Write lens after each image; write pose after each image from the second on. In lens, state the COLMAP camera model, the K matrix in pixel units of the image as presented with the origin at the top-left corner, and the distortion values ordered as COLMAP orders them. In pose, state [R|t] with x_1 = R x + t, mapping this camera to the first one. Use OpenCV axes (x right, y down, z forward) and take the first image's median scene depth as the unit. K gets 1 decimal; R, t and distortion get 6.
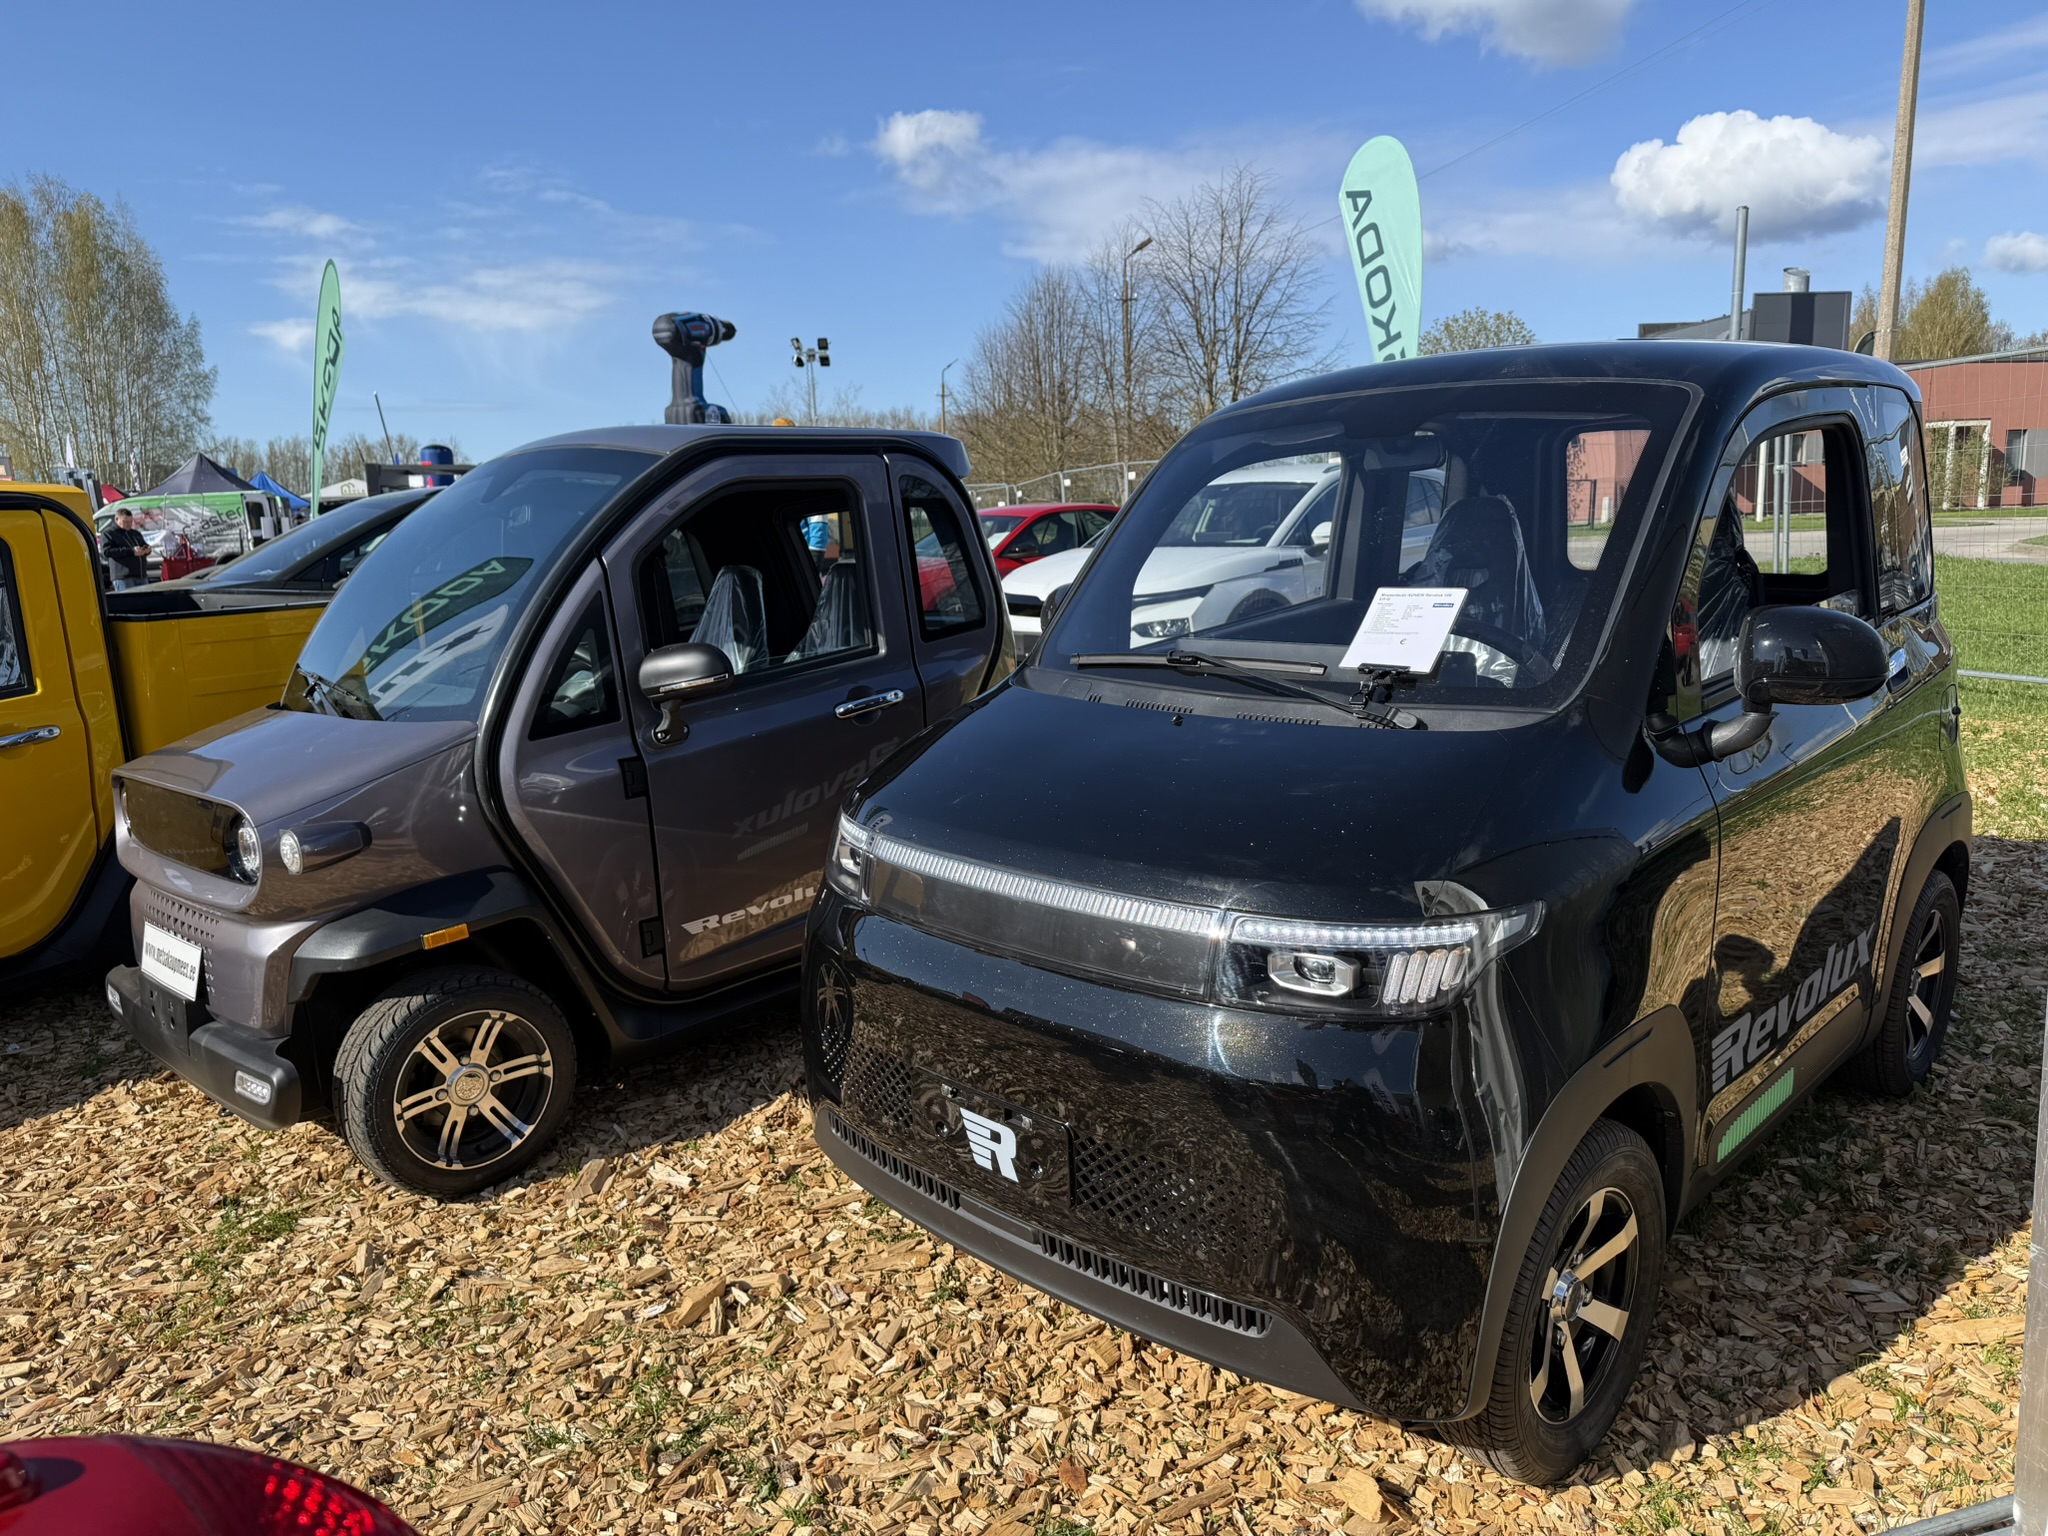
lens RADIAL K [[1438.9, 0, 1027.8], [0, 1438.9, 780.8], [0, 0, 1]] dist [0.055505, -0.070063]
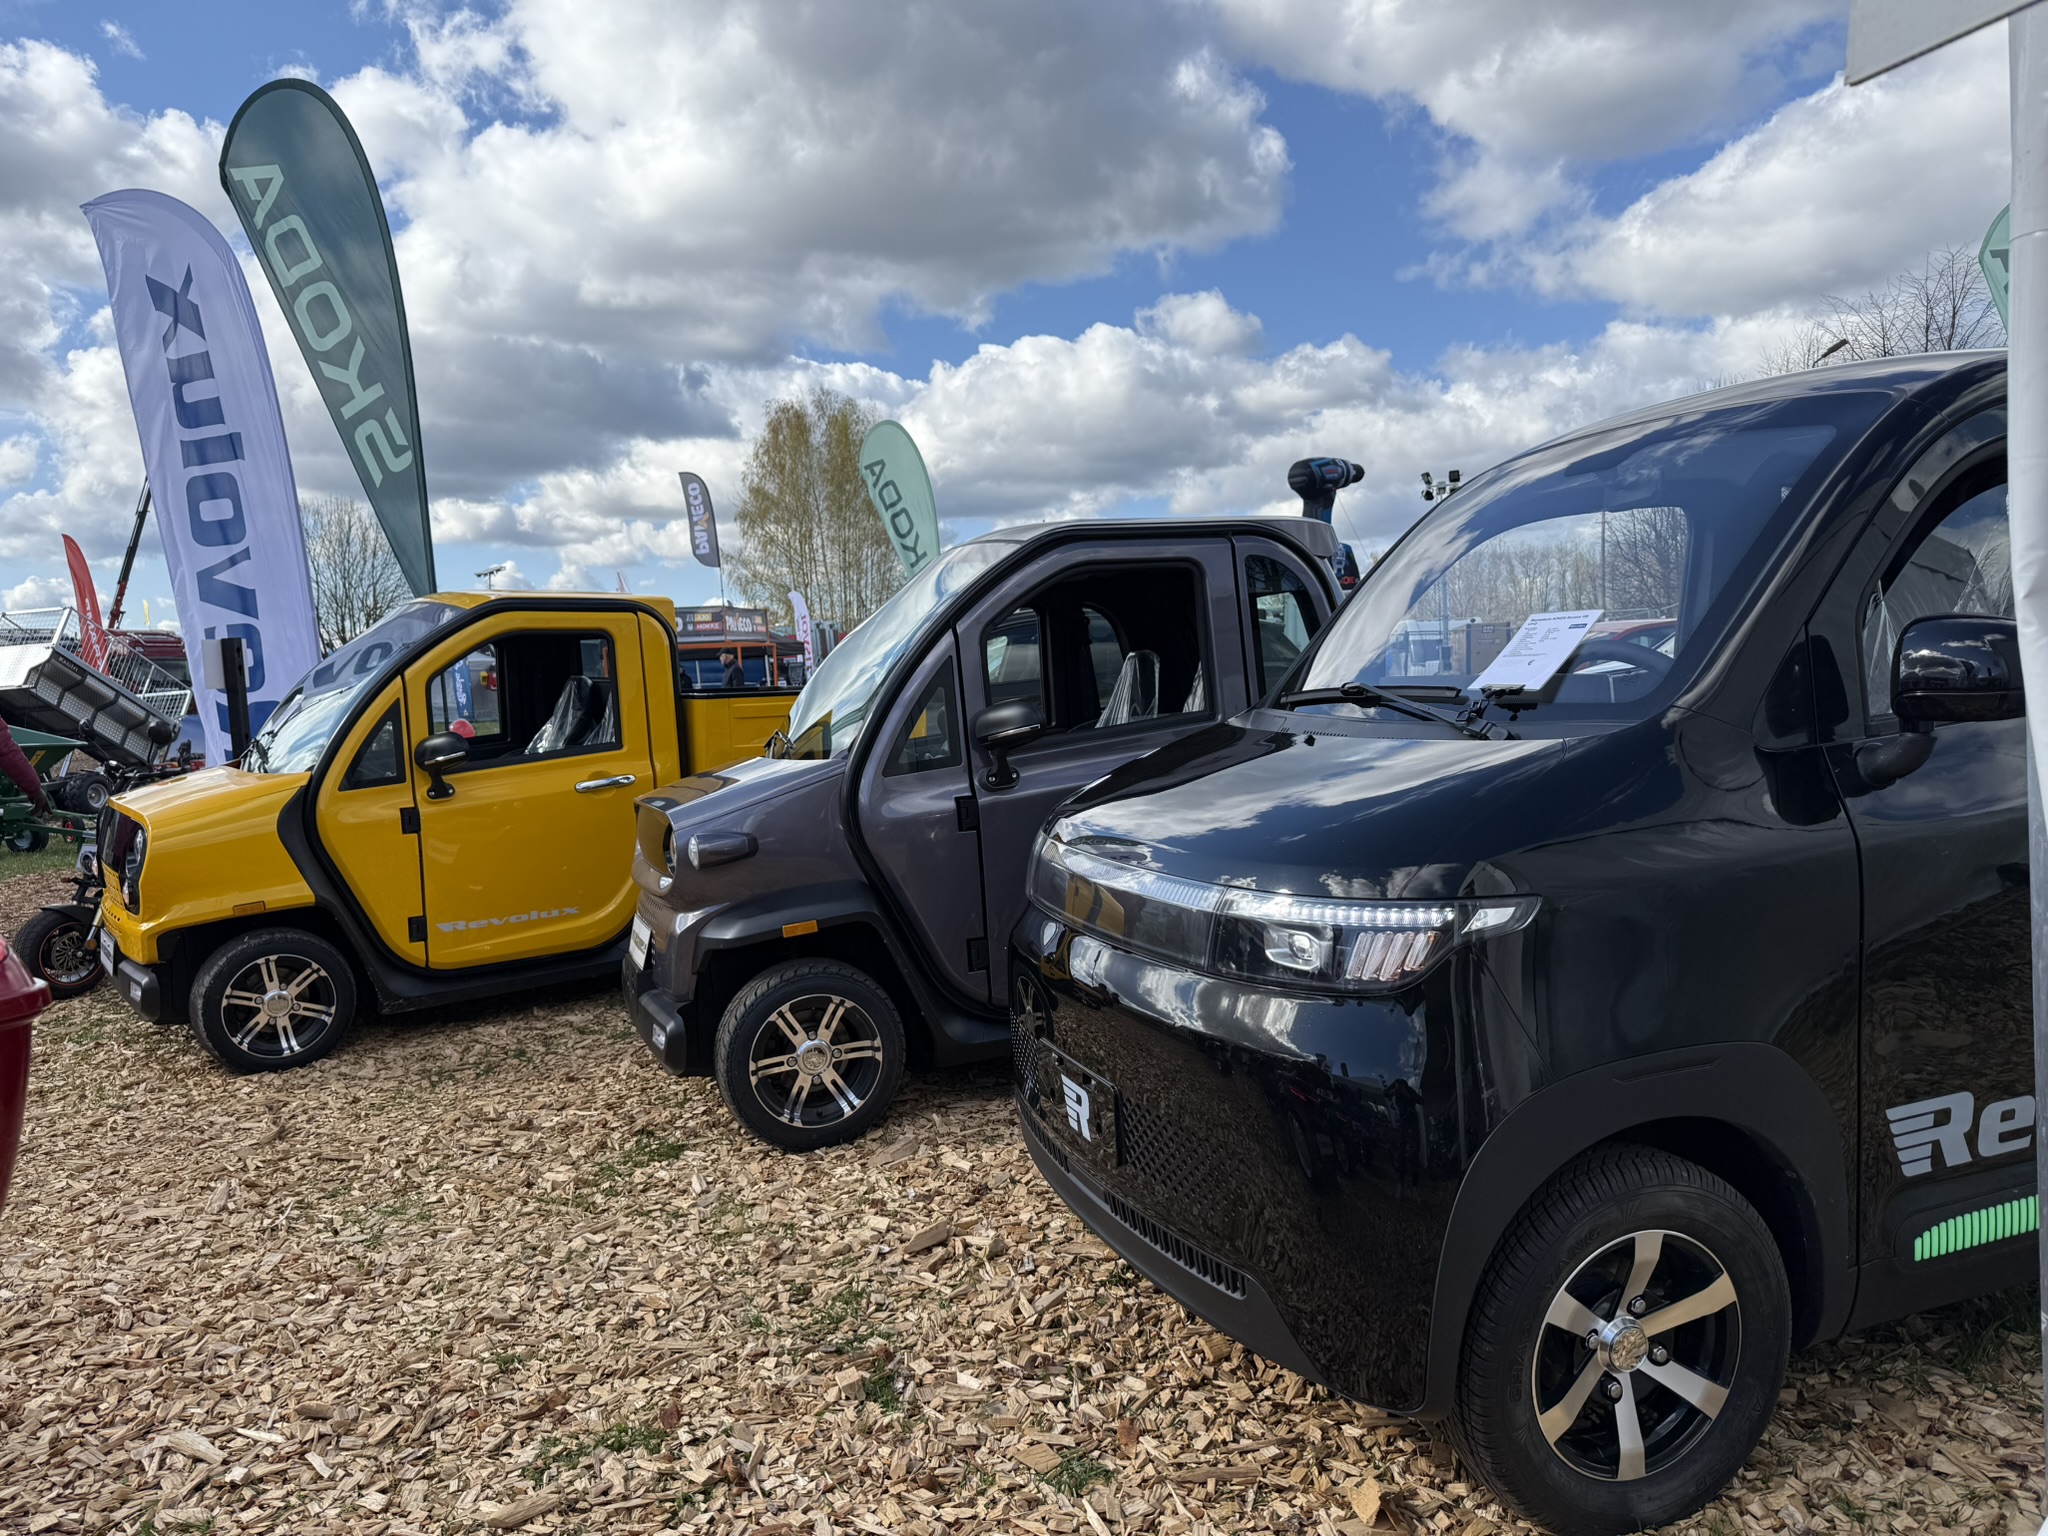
lens RADIAL K [[1438.9, 0, 1027.8], [0, 1438.9, 780.8], [0, 0, 1]] dist [0.055505, -0.070063]
pose [[0.903308, 0.028220, -0.428063, 0.344056], [-0.068867, 0.994432, -0.079766, 0.080011], [0.423428, 0.101533, 0.900222, -0.029252]]
